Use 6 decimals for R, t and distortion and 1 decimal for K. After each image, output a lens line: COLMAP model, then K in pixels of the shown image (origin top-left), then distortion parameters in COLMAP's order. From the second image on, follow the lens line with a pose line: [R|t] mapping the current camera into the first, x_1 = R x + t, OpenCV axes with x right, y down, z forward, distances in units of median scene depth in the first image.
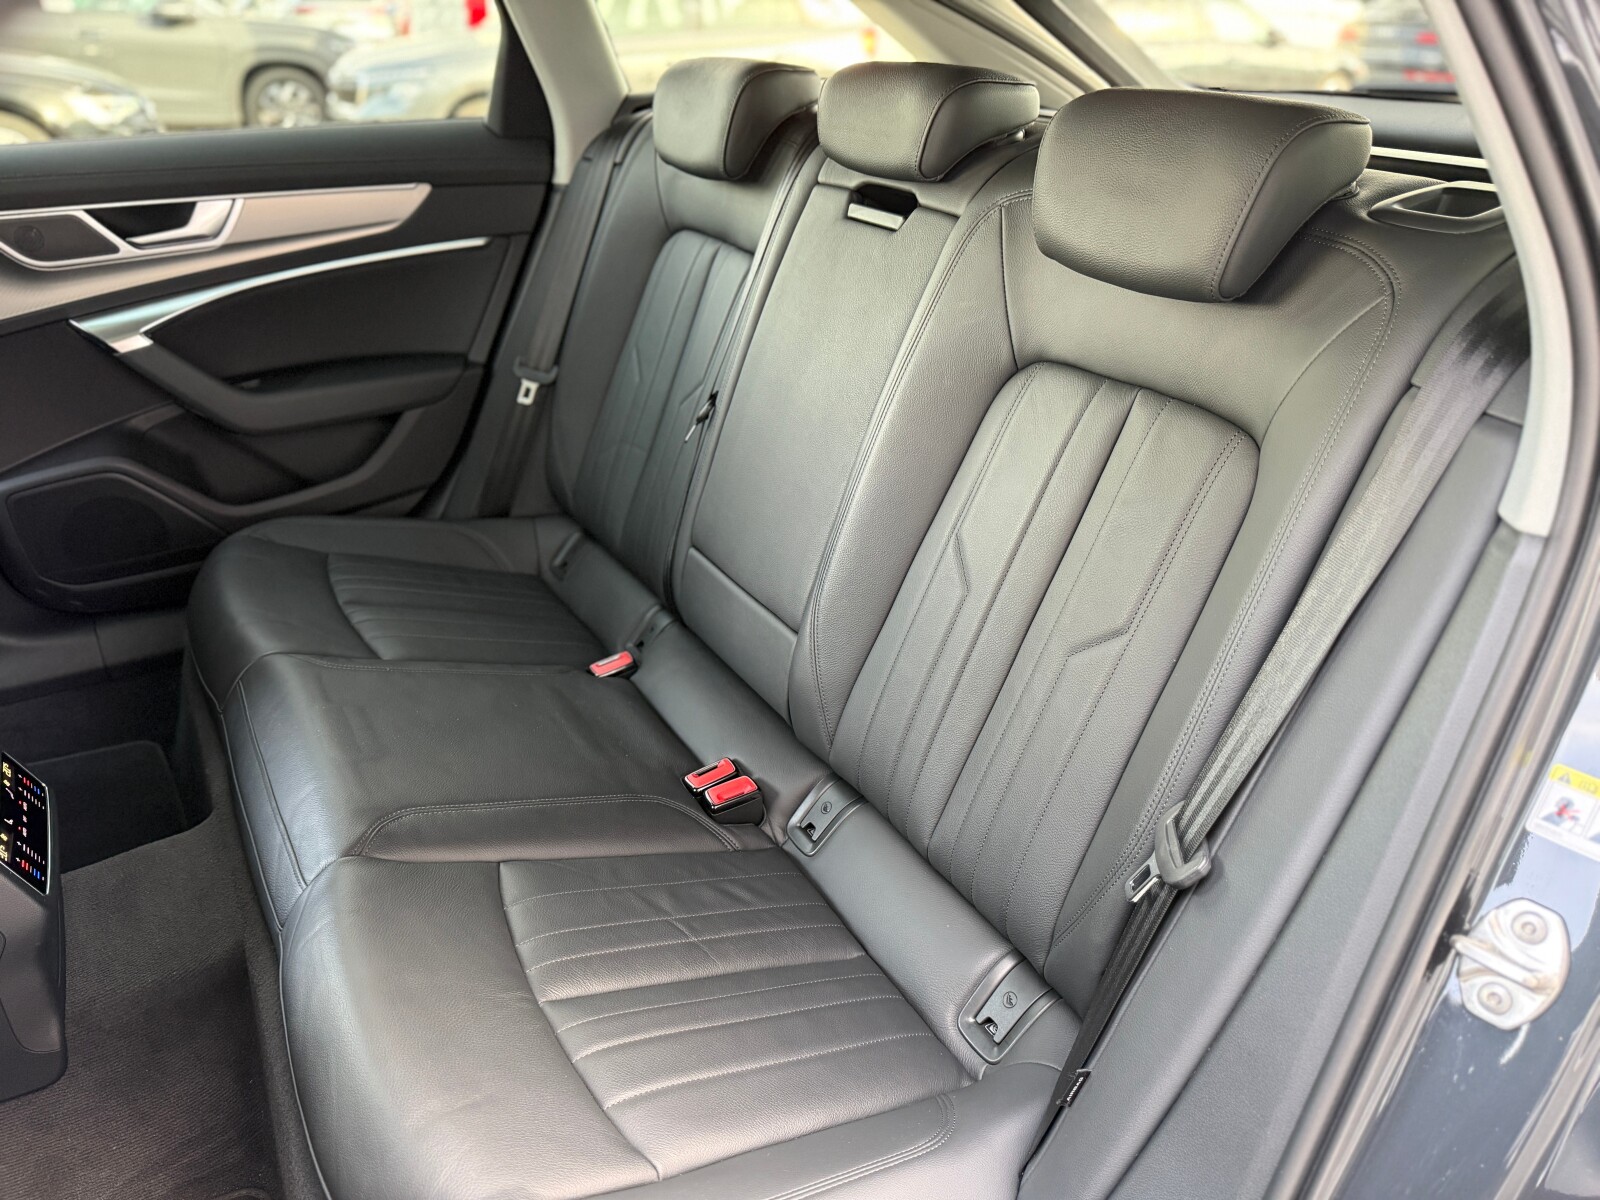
lens RADIAL K [[1125.7, 0, 793.8], [0, 1125.7, 602.8], [0, 0, 1]] dist [0.136863, -0.211787]
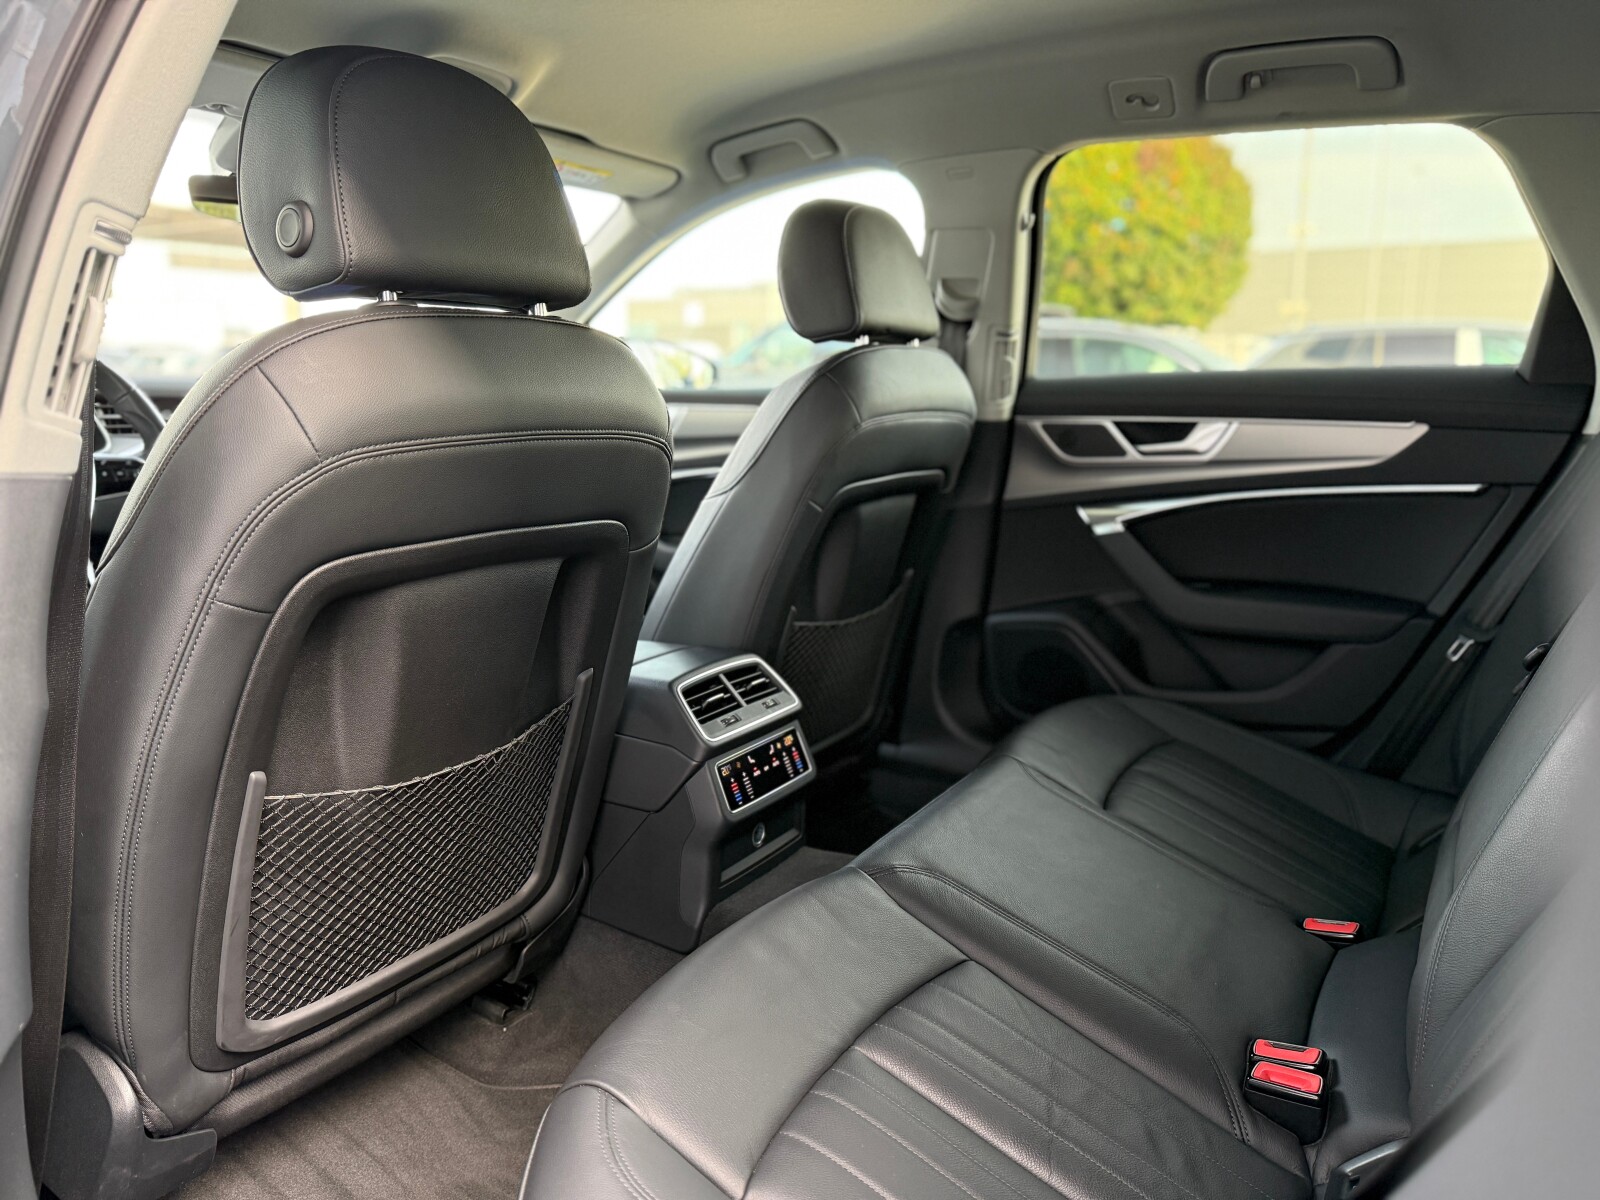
lens RADIAL K [[1125.7, 0, 793.8], [0, 1125.7, 602.8], [0, 0, 1]] dist [0.136863, -0.211787]
pose [[0.470227, 0.169659, -0.866085, 0.290564], [-0.415671, 0.908260, -0.047760, 0.036344], [0.778527, 0.382464, 0.497611, 0.168465]]
